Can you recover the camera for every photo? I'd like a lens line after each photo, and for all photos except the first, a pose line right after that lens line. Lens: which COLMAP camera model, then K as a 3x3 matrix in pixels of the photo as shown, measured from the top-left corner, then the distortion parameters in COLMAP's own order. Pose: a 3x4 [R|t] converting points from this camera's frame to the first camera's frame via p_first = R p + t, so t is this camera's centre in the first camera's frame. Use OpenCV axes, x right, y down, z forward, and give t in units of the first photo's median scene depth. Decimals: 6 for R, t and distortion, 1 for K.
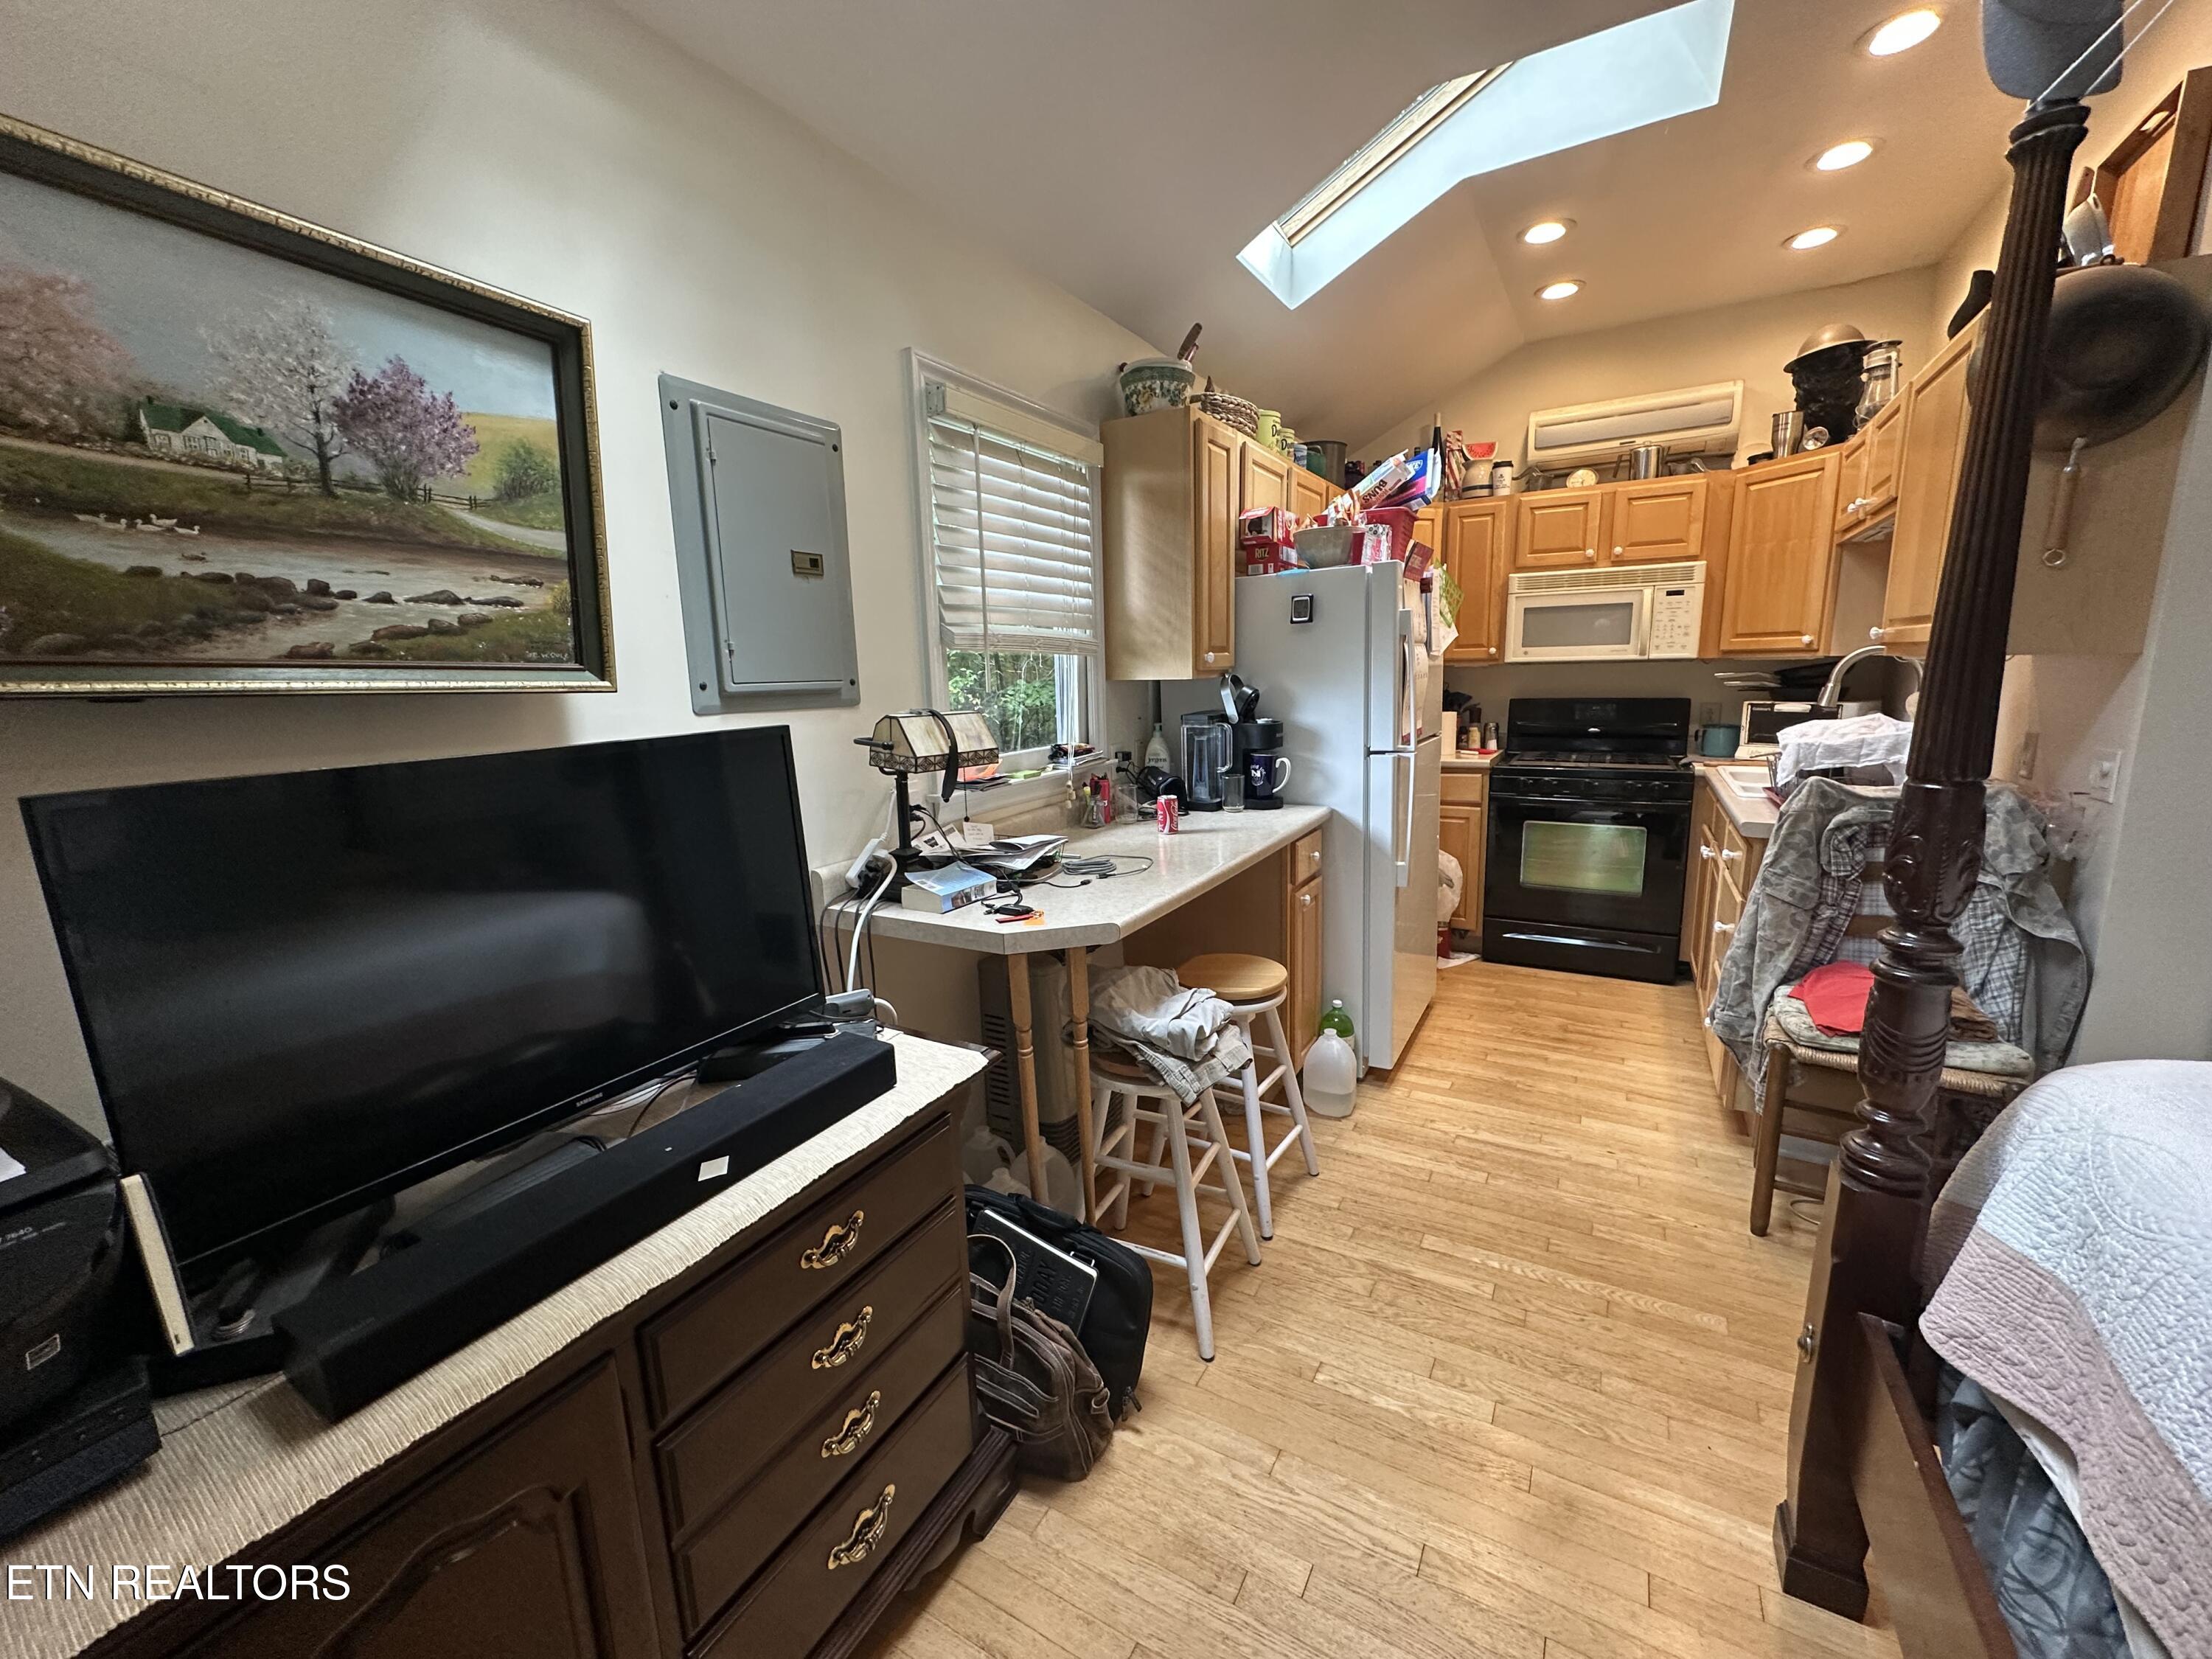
lens RADIAL K [[879.9, 0, 1106.4], [0, 879.9, 830.7], [0, 0, 1]] dist [0.002206, 0.000003]
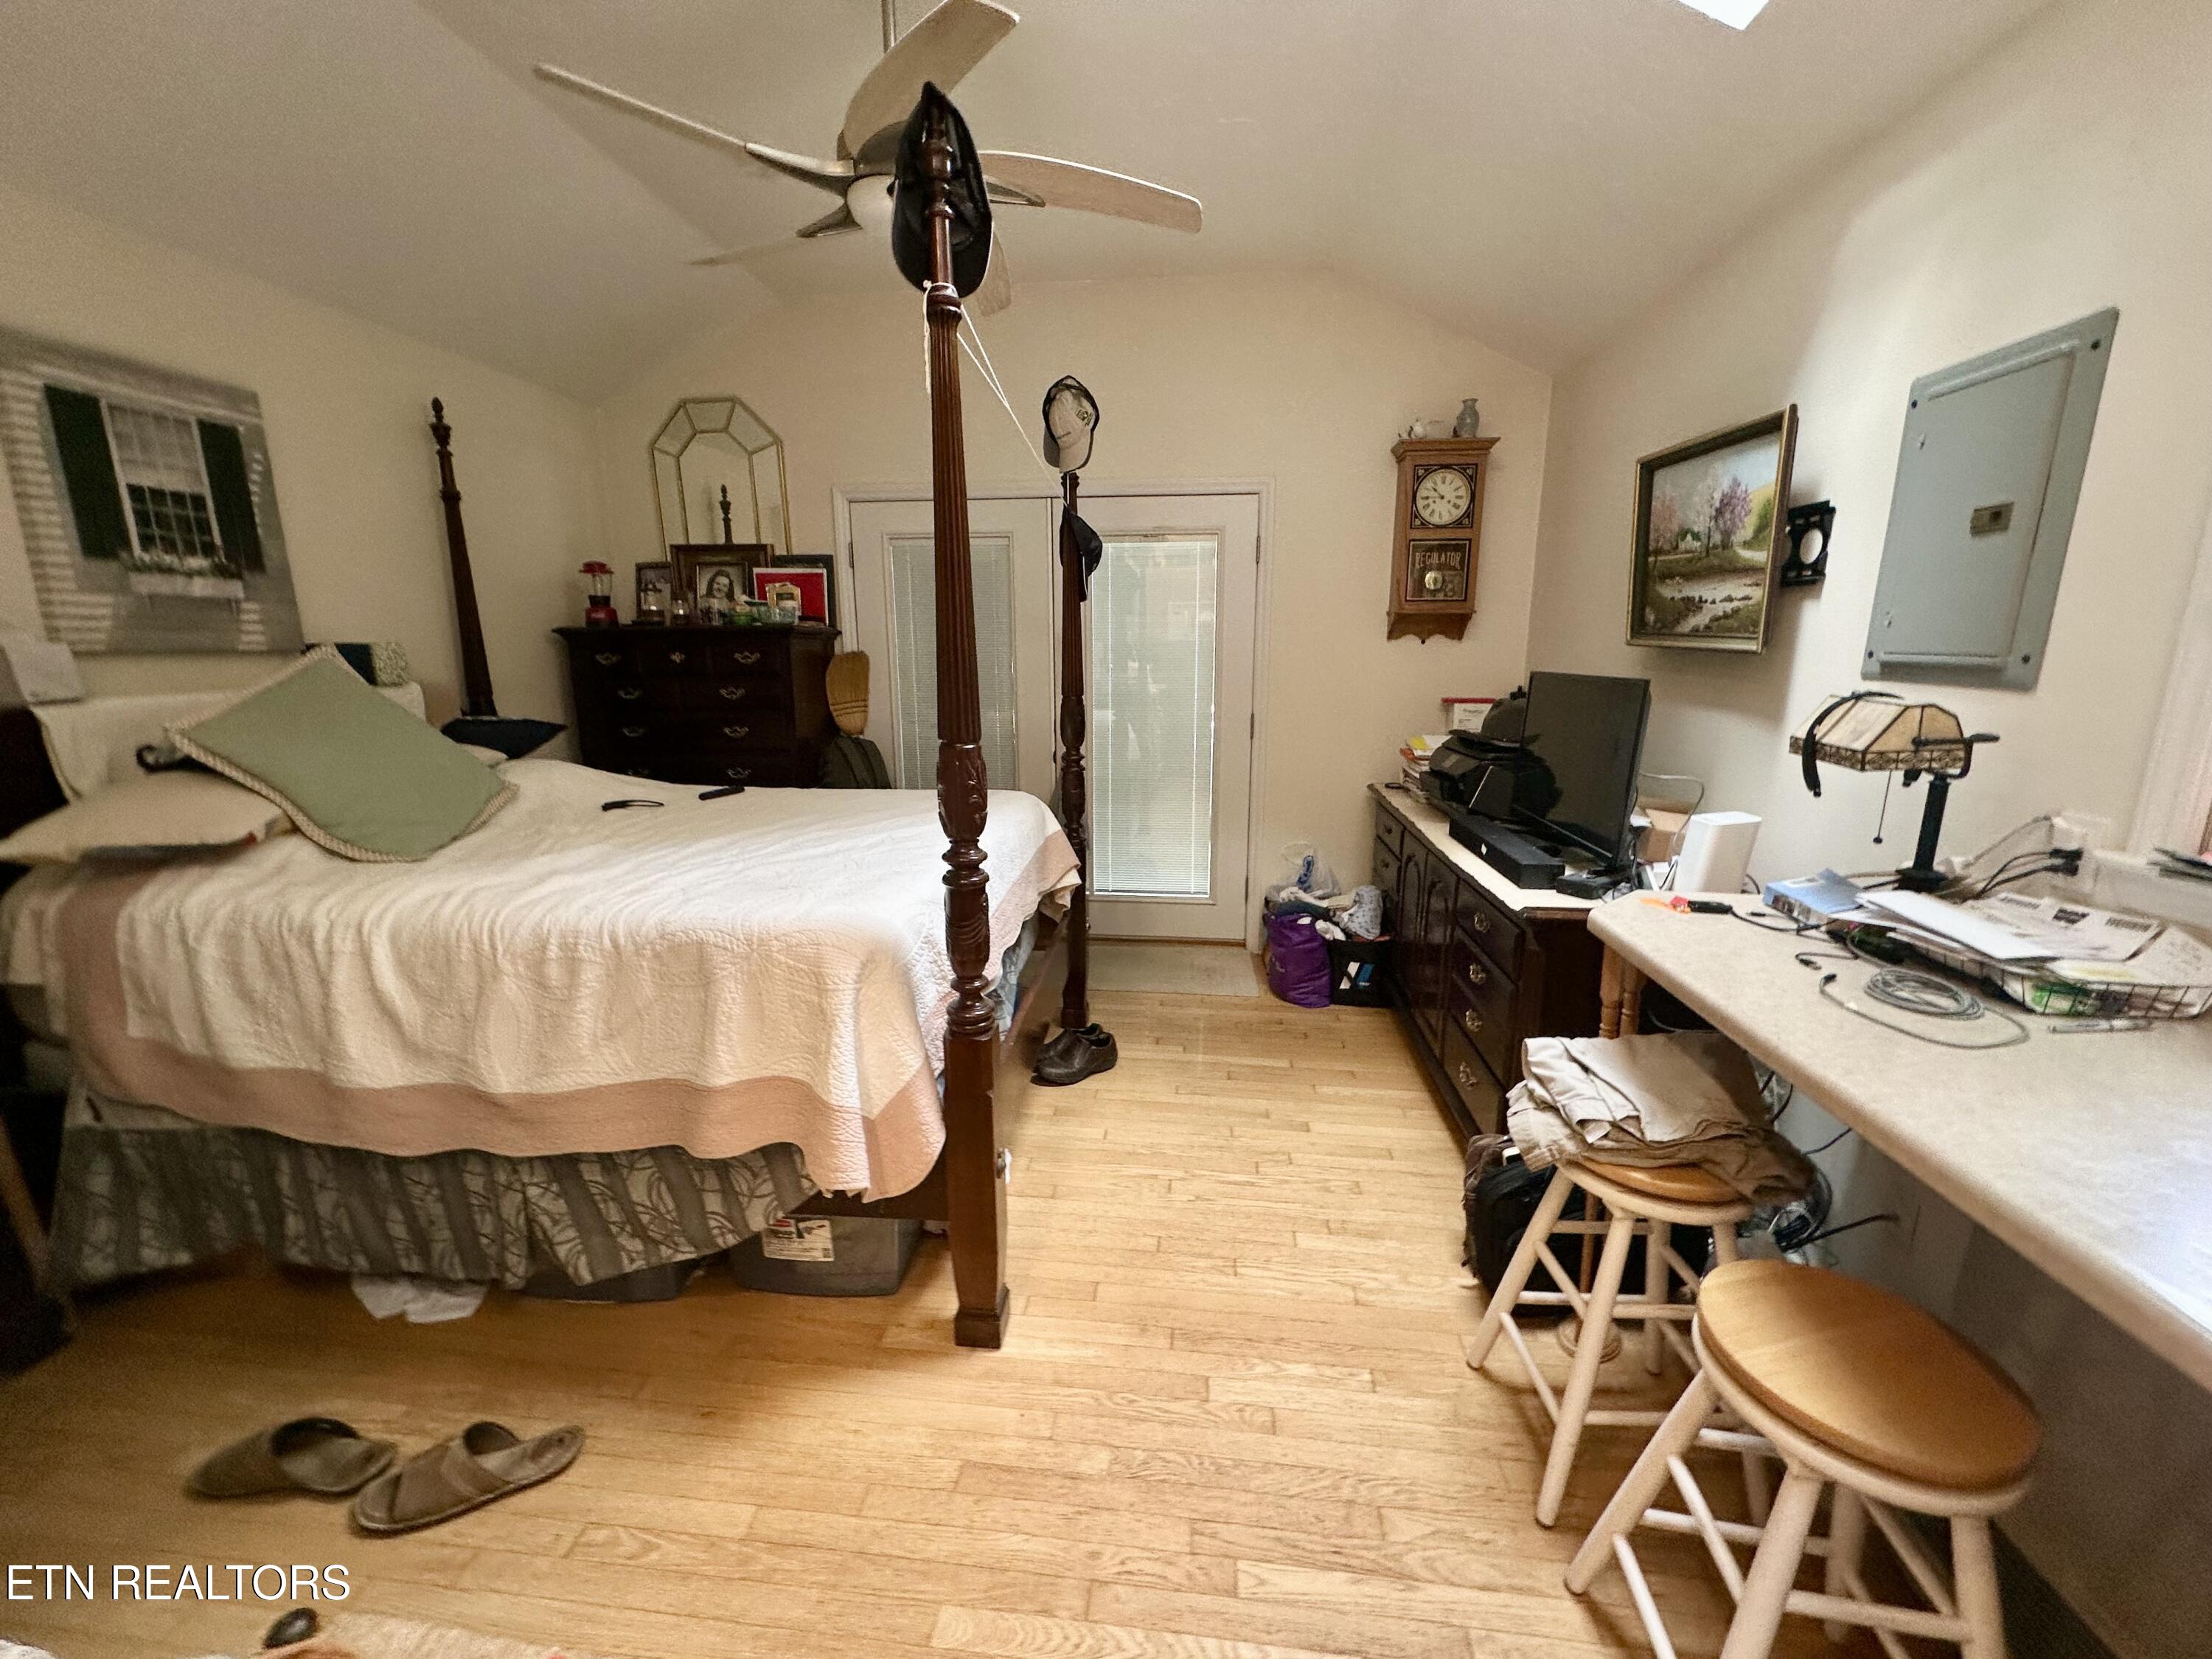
lens RADIAL K [[879.9, 0, 1104.3], [0, 879.9, 832.3], [0, 0, 1]] dist [0.002206, 0.000003]
pose [[-0.912971, 0.114738, -0.391560, 0.408679], [-0.047781, 0.922981, 0.381868, -0.151612], [0.405217, 0.367344, -0.837172, 0.731748]]
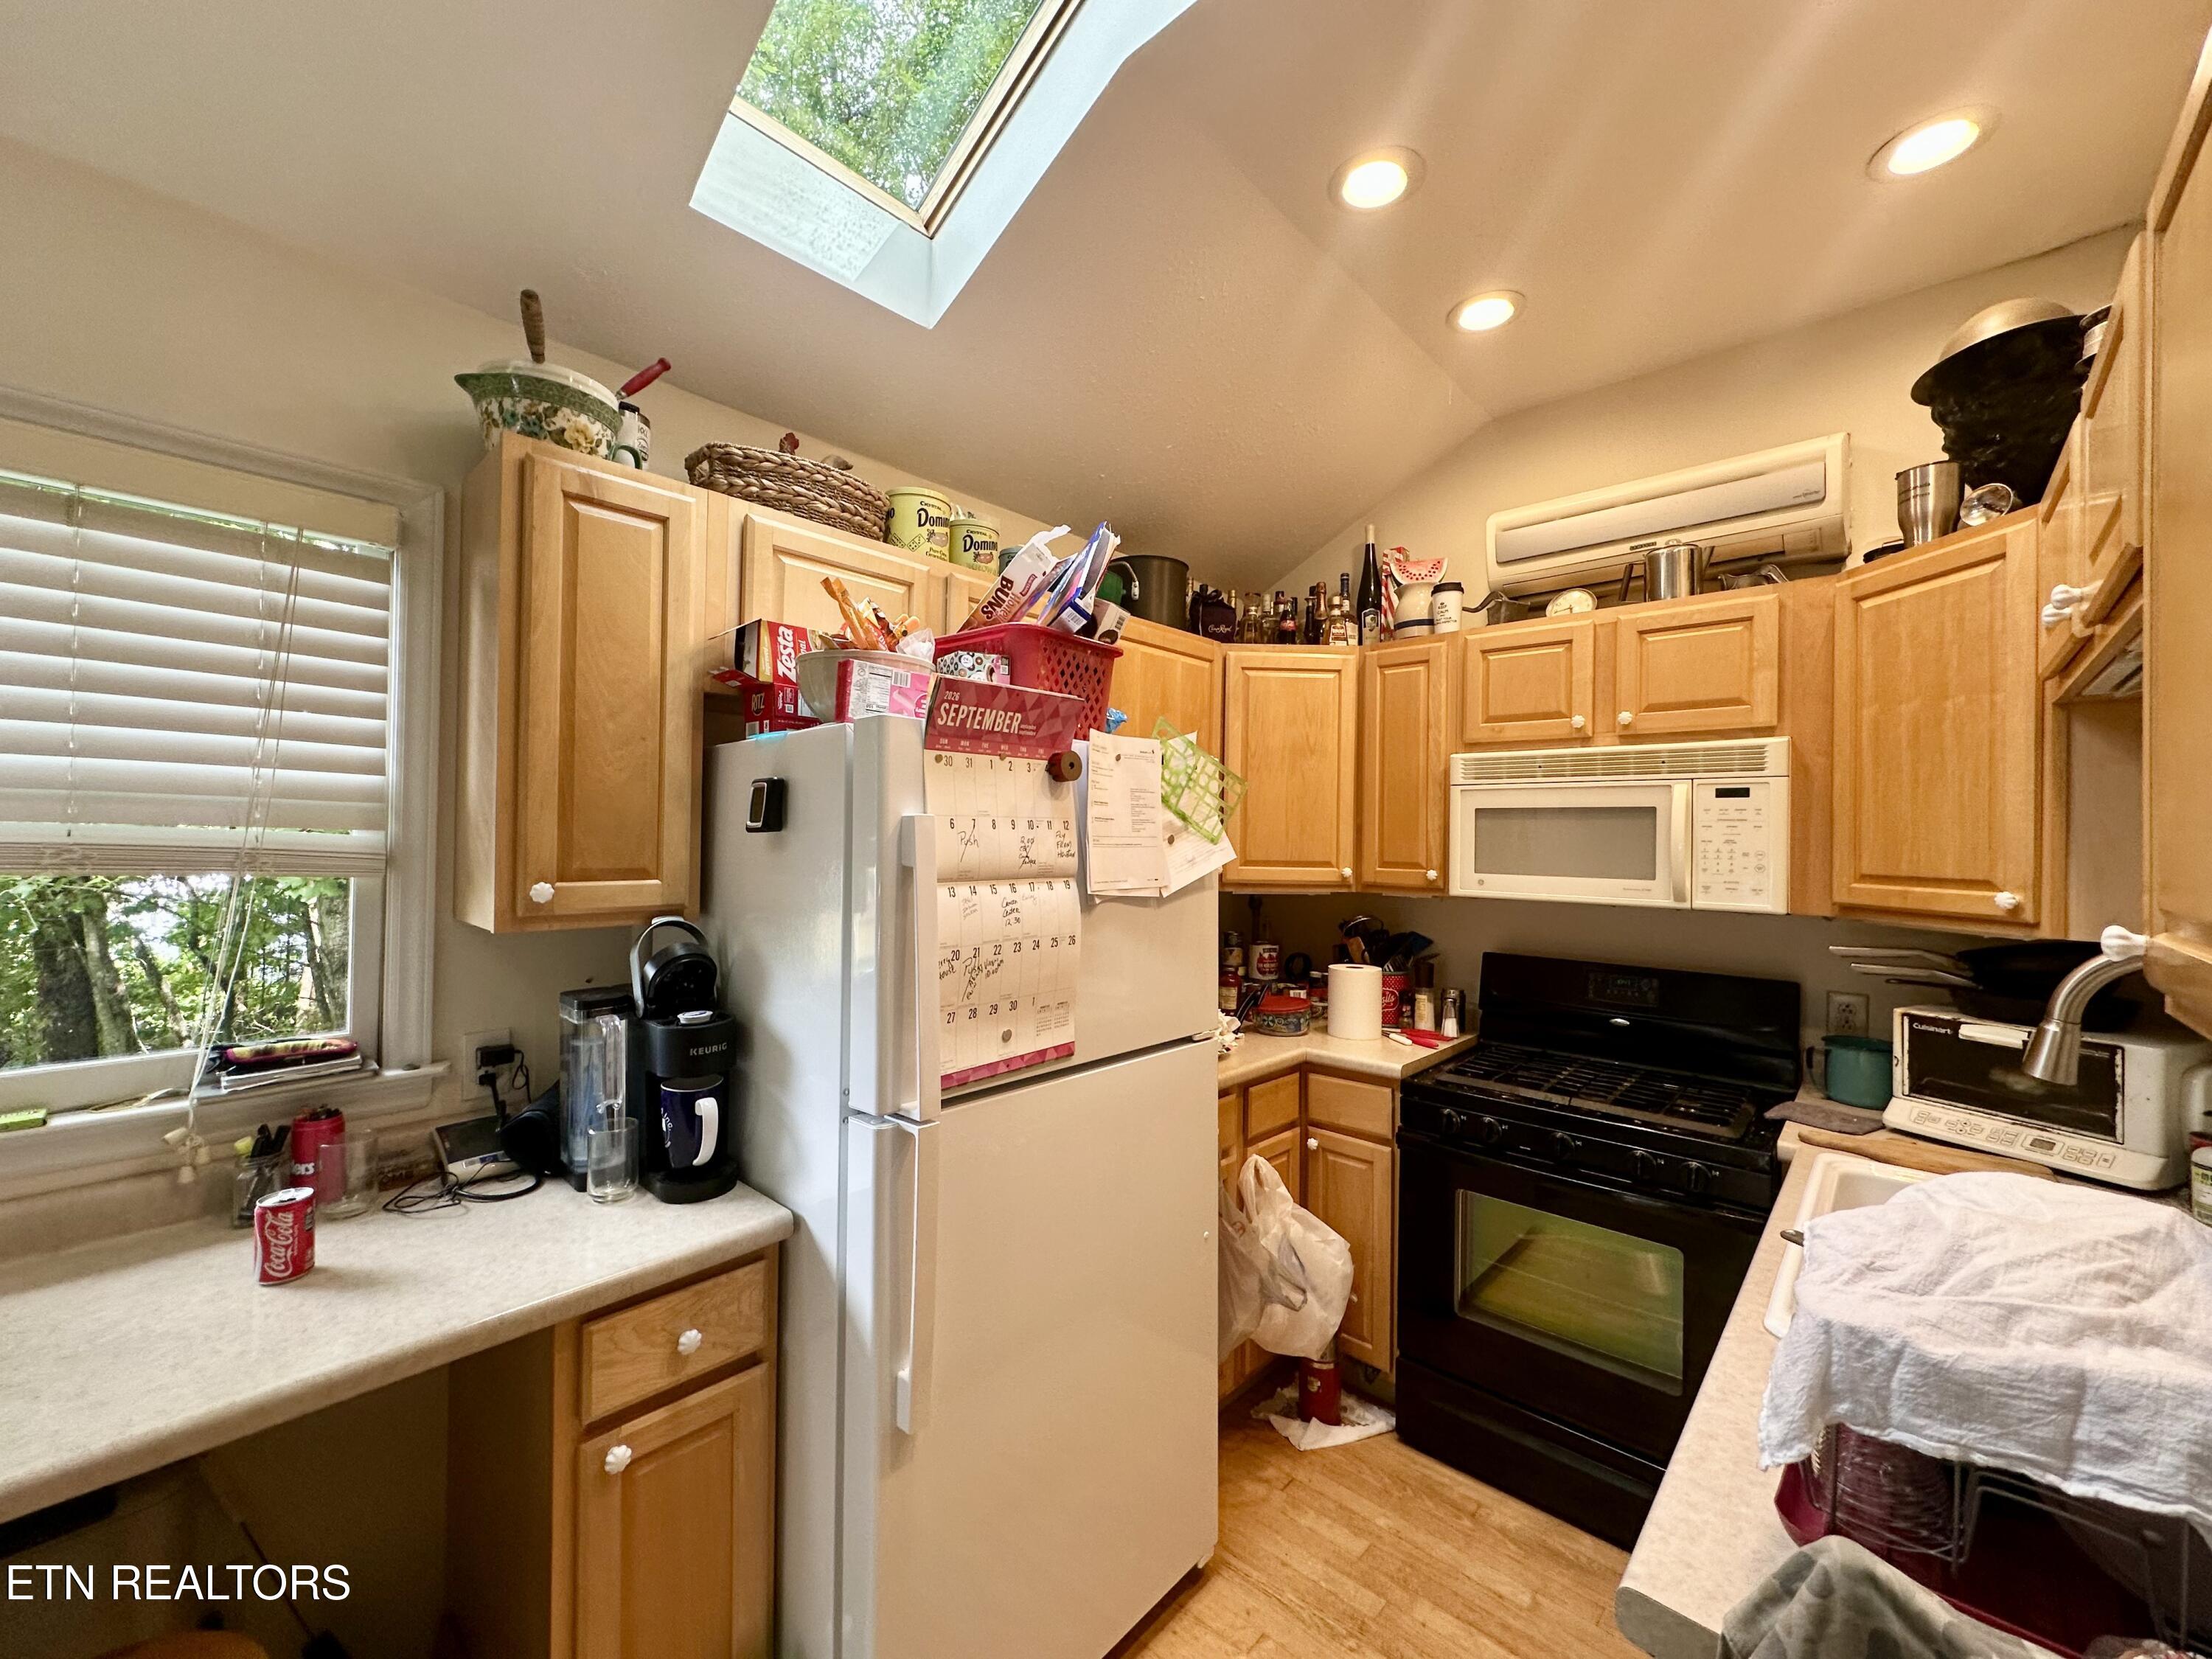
lens RADIAL K [[879.9, 0, 1106.3], [0, 879.9, 833.1], [0, 0, 1]] dist [0.002206, 0.000003]
pose [[0.976356, 0.040267, -0.212387, 0.394758], [-0.079480, 0.980547, -0.179471, -0.120089], [0.201029, 0.192108, 0.960563, 0.415389]]
